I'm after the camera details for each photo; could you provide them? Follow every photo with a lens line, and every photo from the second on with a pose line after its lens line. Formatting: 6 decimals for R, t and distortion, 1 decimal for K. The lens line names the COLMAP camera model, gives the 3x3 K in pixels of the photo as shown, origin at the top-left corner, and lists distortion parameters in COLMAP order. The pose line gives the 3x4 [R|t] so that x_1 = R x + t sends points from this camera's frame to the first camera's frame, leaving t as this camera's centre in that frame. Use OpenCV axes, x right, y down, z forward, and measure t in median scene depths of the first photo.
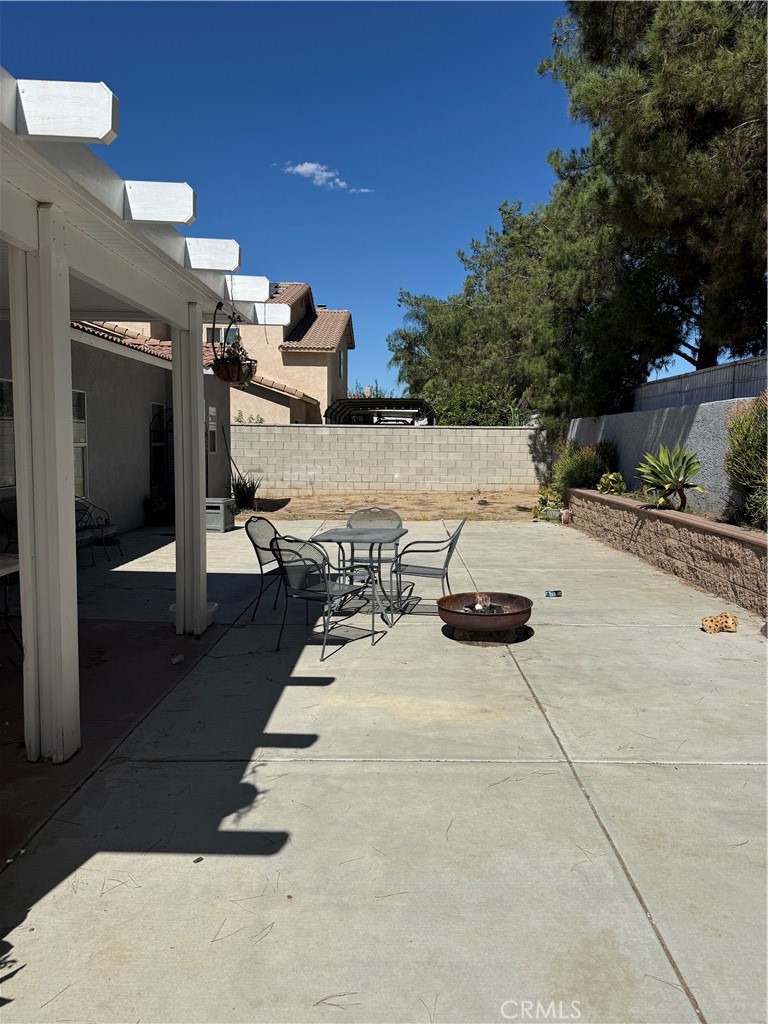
lens RADIAL K [[713.1, 0, 384.0], [0, 713.1, 512.0], [0, 0, 1]] dist [0.070417, -0.082523]
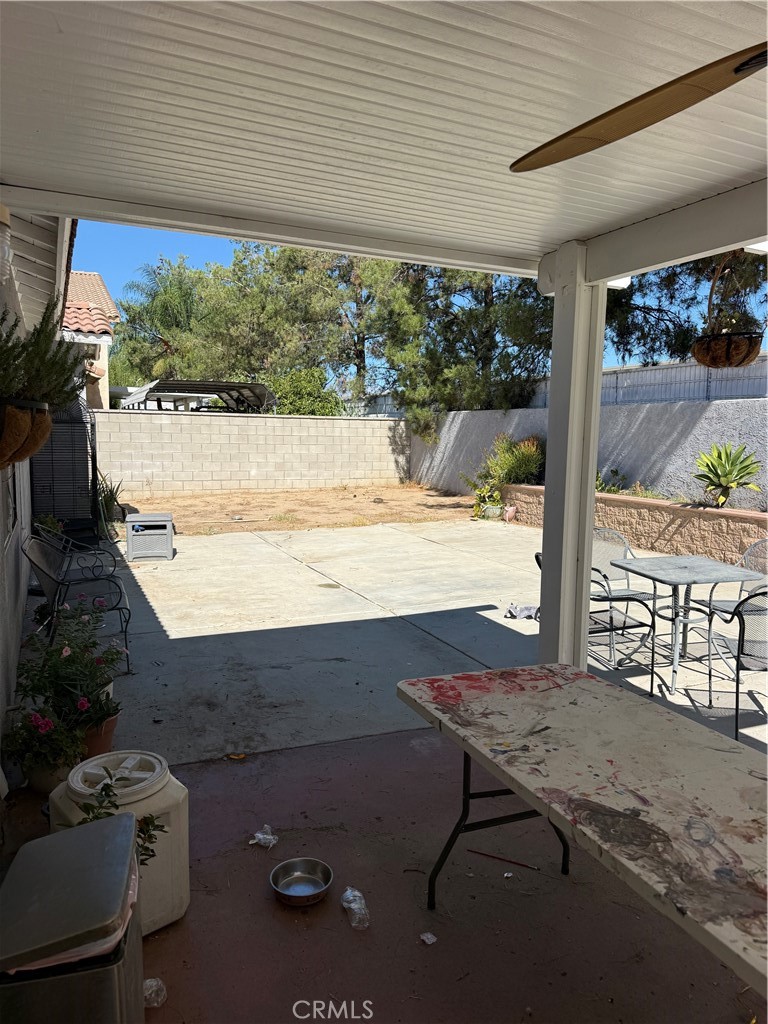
lens RADIAL K [[713.1, 0, 384.0], [0, 713.1, 512.0], [0, 0, 1]] dist [0.070417, -0.082523]
pose [[0.900203, -0.046686, 0.432961, -0.218079], [0.038163, 0.998869, 0.028359, -0.021033], [-0.433795, -0.009006, 0.900967, 0.147351]]
